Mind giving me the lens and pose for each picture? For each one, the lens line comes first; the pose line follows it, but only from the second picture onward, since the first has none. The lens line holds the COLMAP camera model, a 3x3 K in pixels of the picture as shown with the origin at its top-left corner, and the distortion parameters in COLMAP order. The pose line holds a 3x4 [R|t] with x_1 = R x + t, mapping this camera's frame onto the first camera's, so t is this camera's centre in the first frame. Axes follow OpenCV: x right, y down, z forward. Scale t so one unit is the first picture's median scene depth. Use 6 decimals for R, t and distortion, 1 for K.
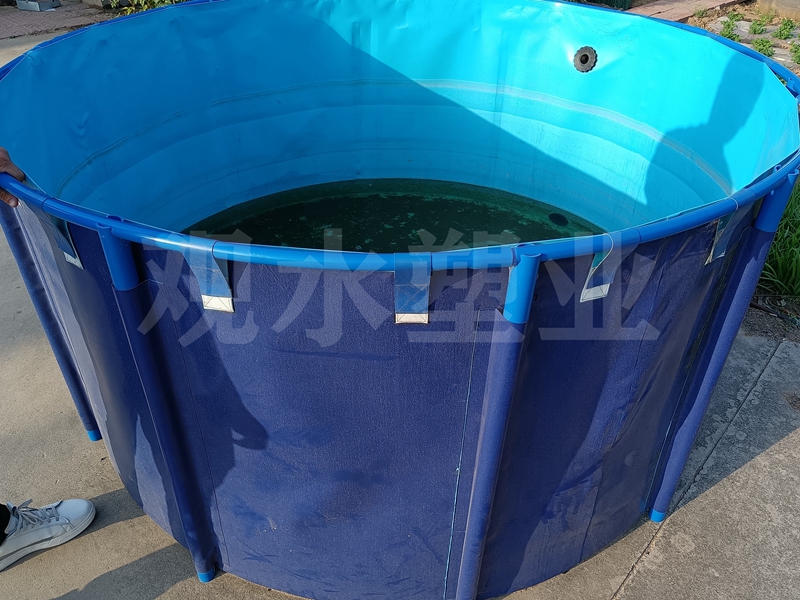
lens RADIAL K [[640.5, 0, 395.1], [0, 640.5, 300.0], [0, 0, 1]] dist [0.014939, -0.018389]
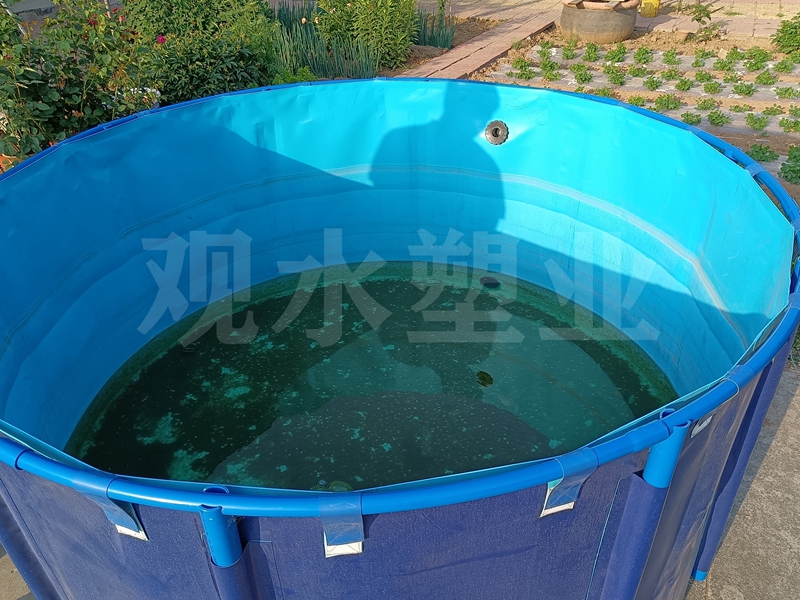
lens RADIAL K [[640.5, 0, 399.3], [0, 640.5, 298.9], [0, 0, 1]] dist [0.014939, -0.018389]
pose [[0.952250, -0.196374, 0.233790, -0.187291], [0.207049, 0.978088, -0.021779, -0.158129], [-0.224390, 0.069145, 0.972043, 0.066706]]
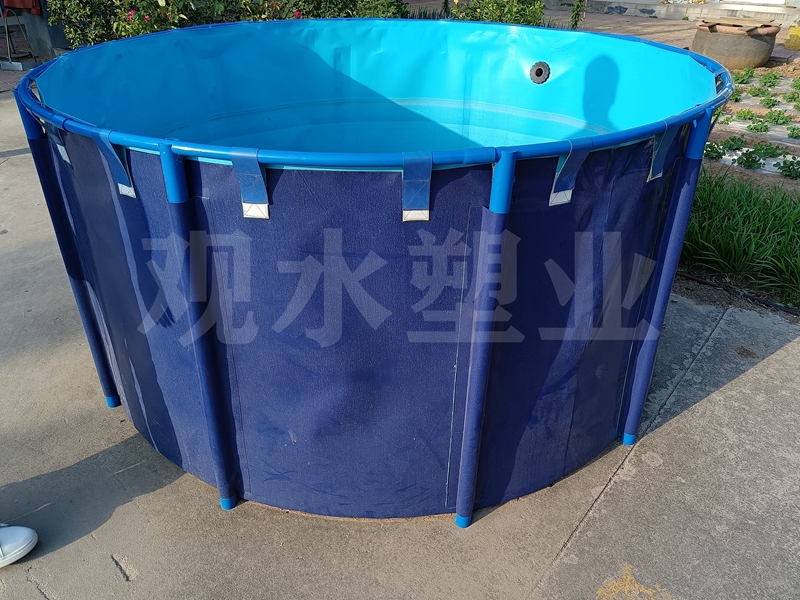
lens RADIAL K [[640.5, 0, 394.3], [0, 640.5, 298.4], [0, 0, 1]] dist [0.014939, -0.018389]
pose [[0.998172, -0.035129, 0.049186, -0.043837], [0.039845, 0.994345, -0.098442, 0.165259], [-0.045449, 0.100222, 0.993926, -0.112870]]
